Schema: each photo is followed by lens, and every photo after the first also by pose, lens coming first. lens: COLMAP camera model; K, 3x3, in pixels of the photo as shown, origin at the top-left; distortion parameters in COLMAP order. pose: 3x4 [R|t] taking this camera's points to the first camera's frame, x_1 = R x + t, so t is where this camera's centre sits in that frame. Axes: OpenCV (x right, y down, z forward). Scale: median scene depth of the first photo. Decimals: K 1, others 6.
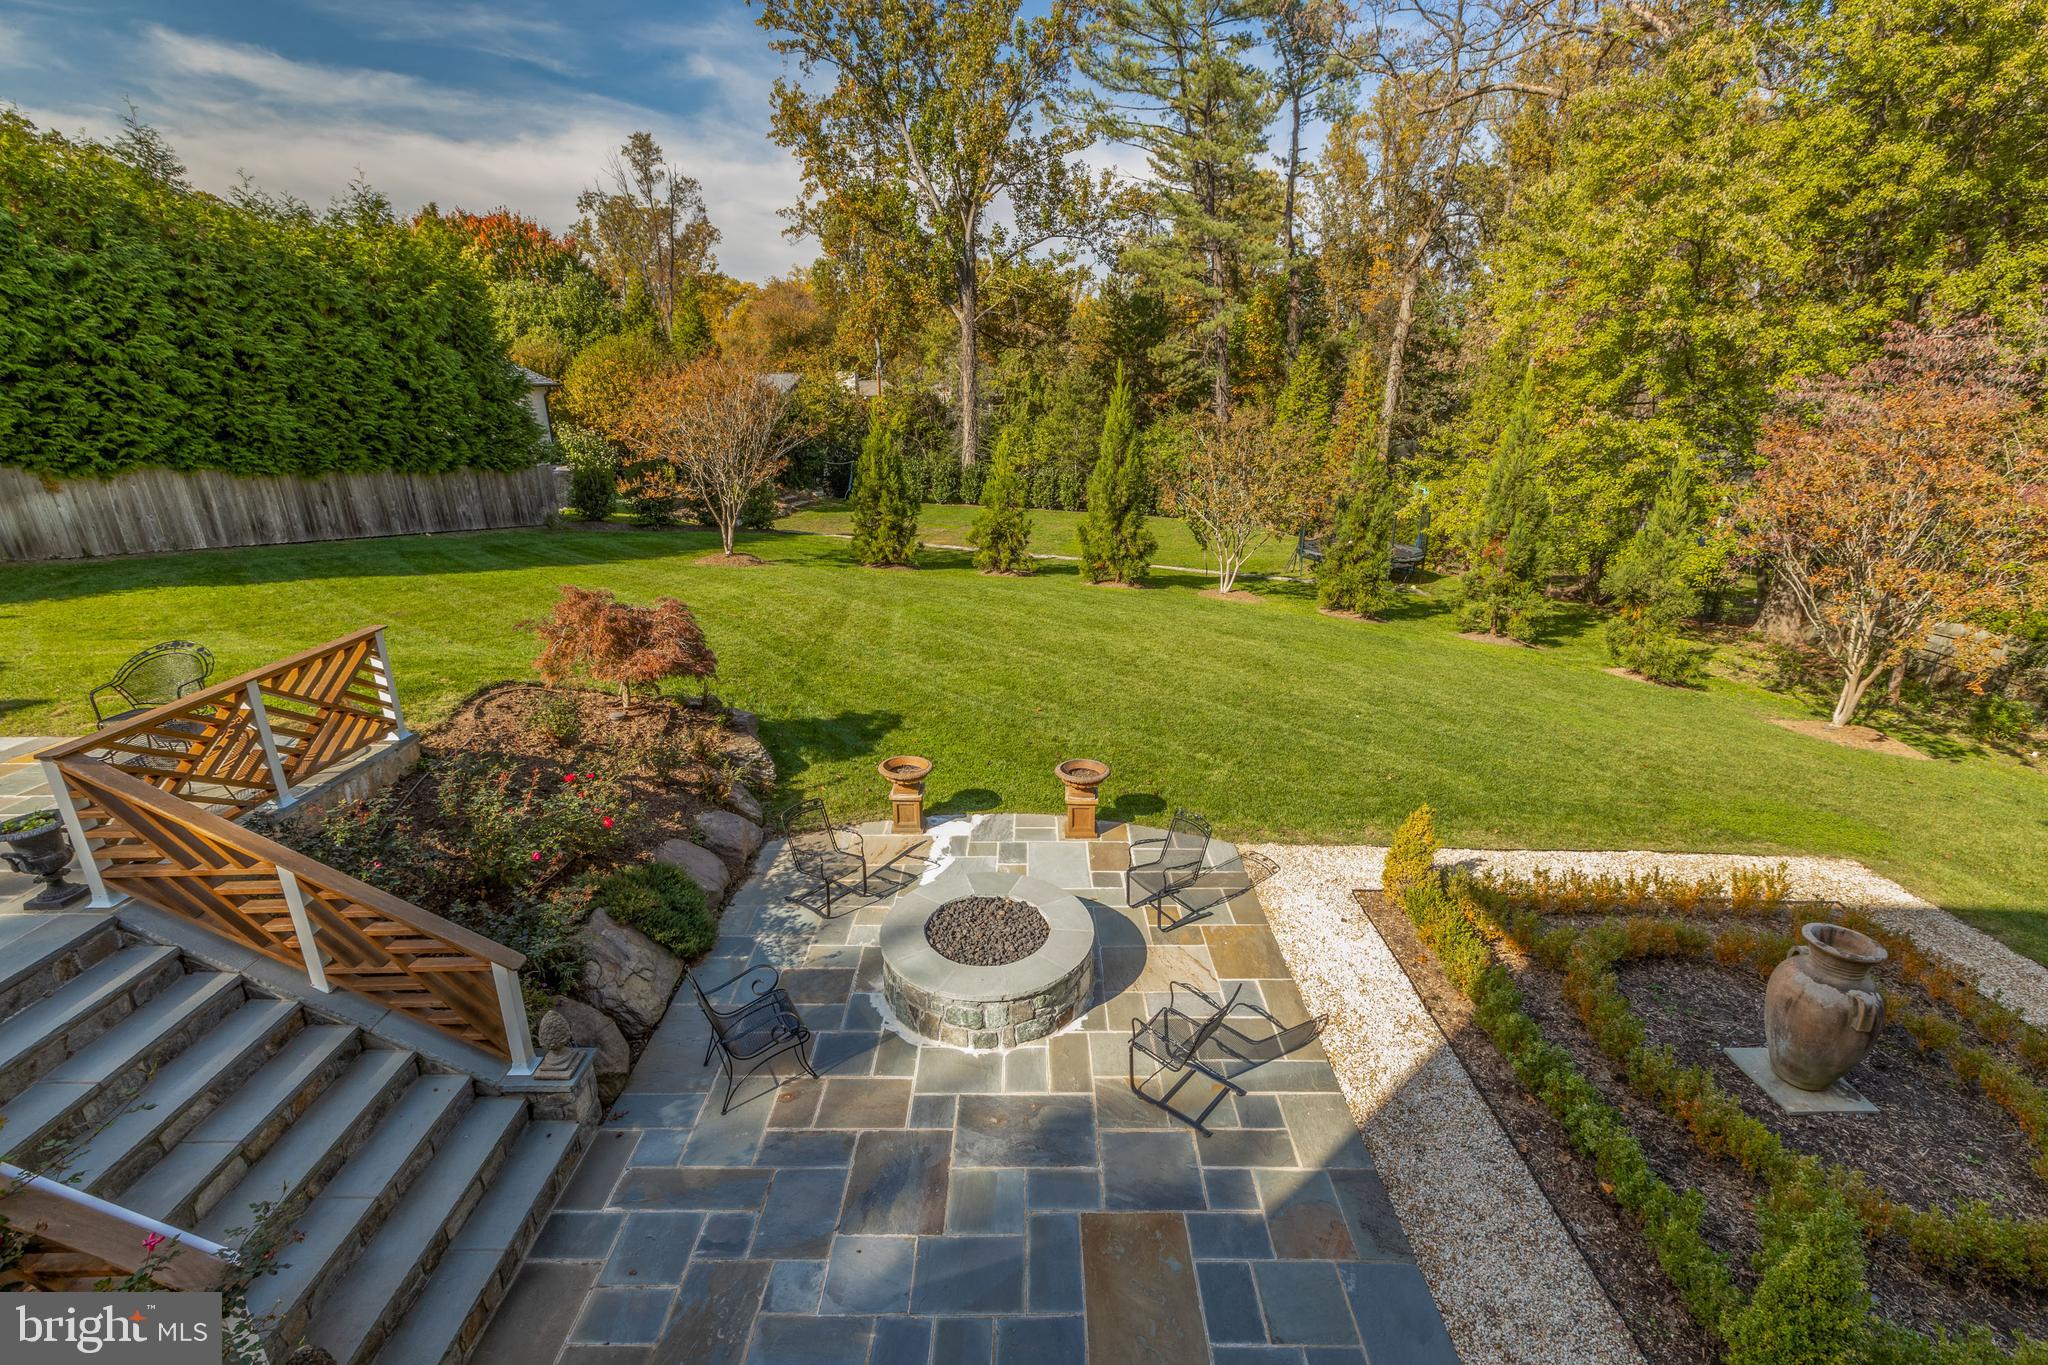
lens RADIAL K [[905.4, 0, 1028.6], [0, 905.4, 681.3], [0, 0, 1]] dist [-0.000359, 0.000125]
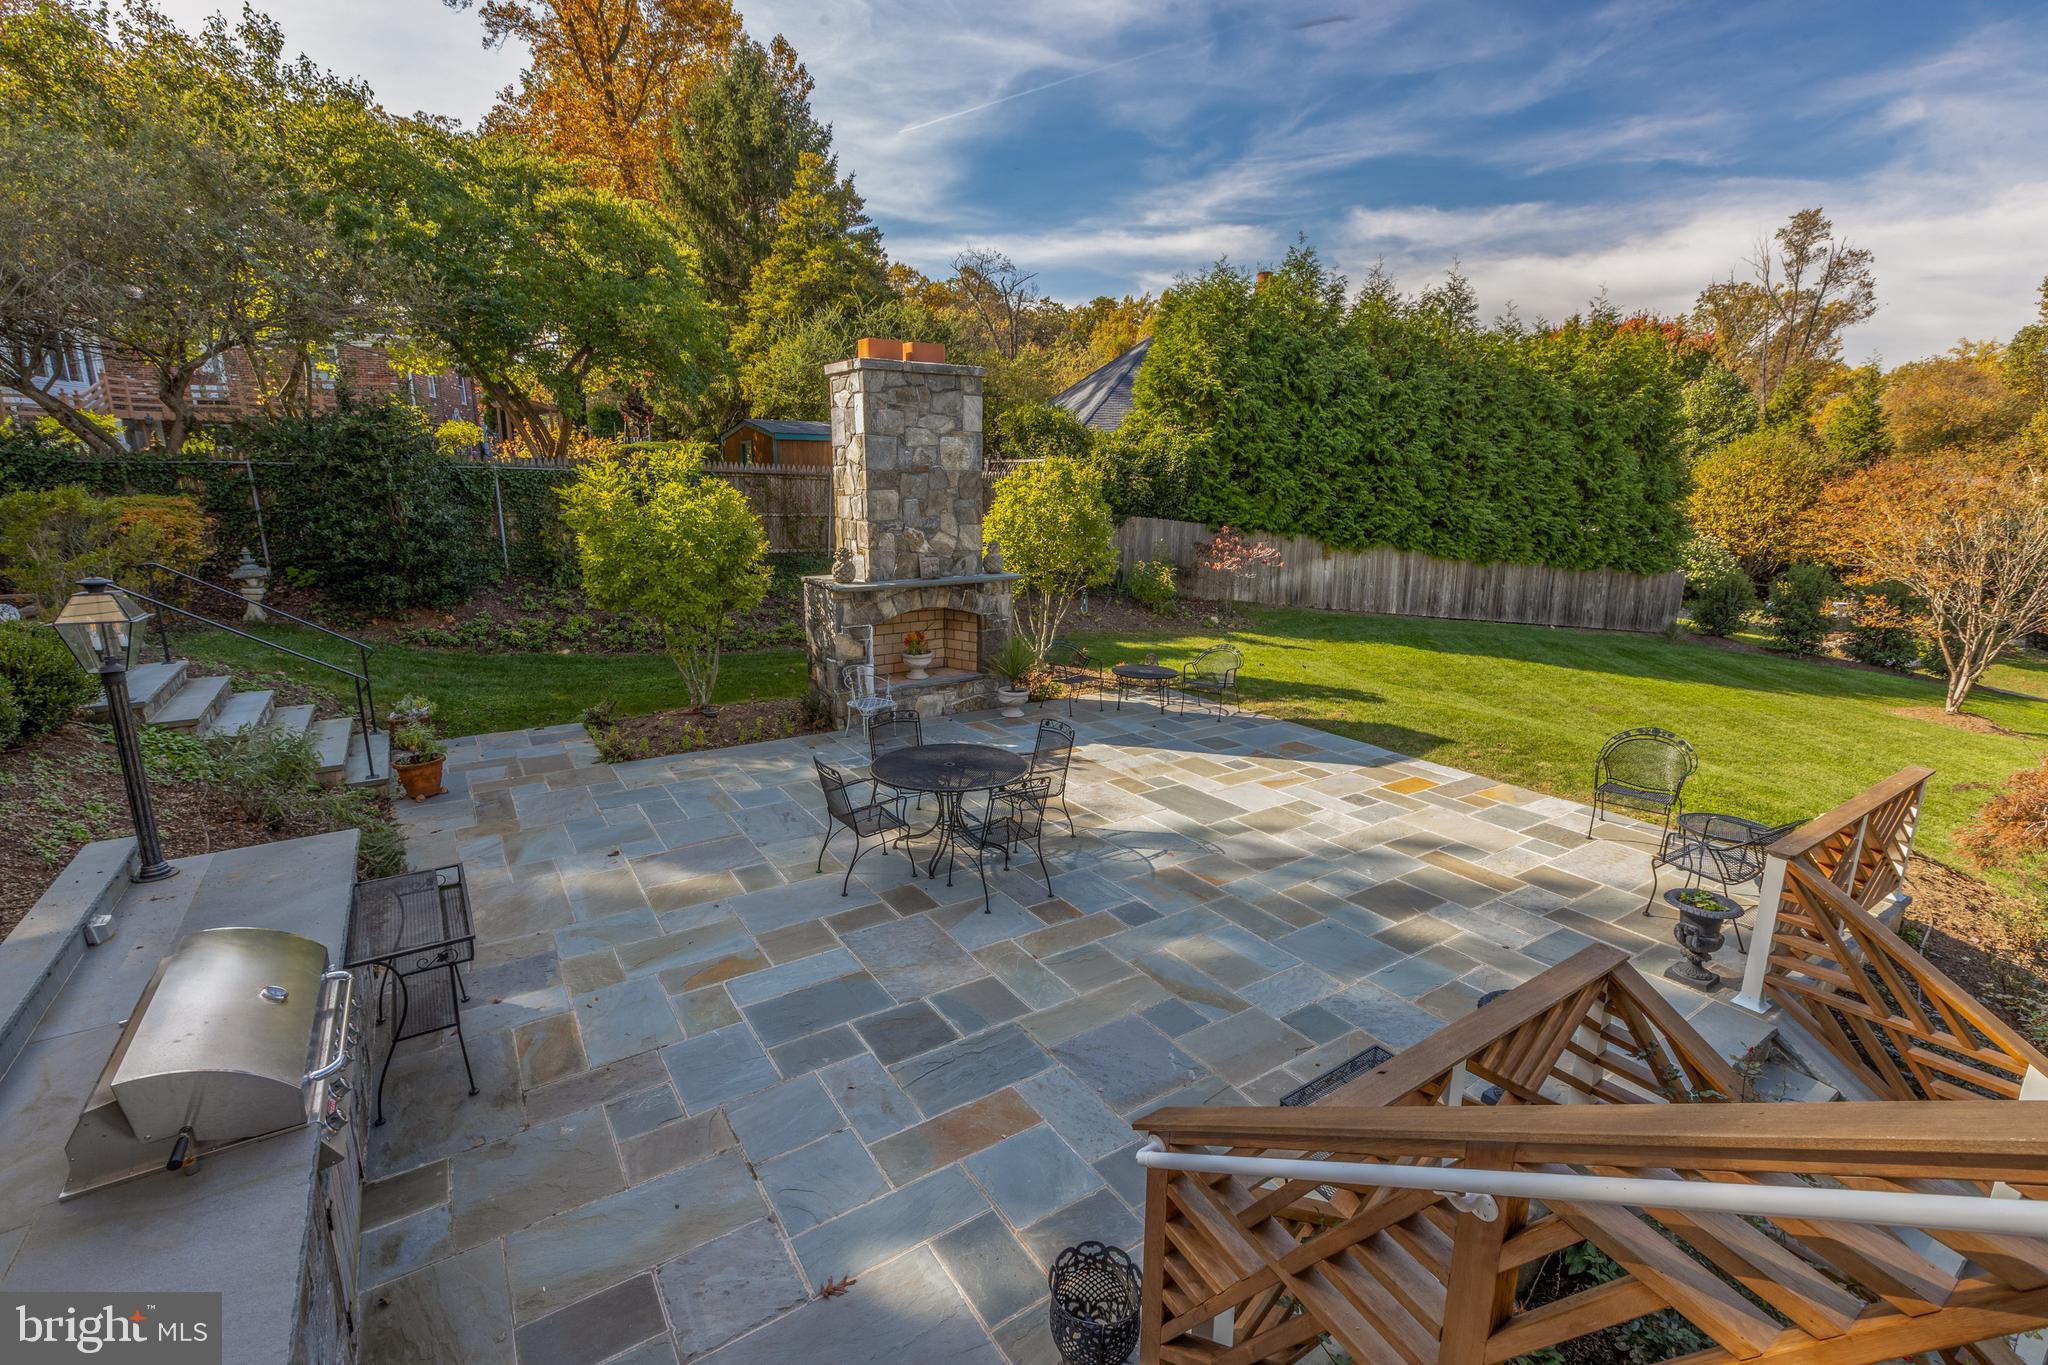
lens RADIAL K [[905.4, 0, 1025.6], [0, 905.4, 683.8], [0, 0, 1]] dist [-0.000359, 0.000125]
pose [[0.549506, 0.200210, -0.811147, -0.175374], [-0.279676, 0.958933, 0.047222, 0.020935], [0.787289, 0.200909, 0.582933, -0.062642]]
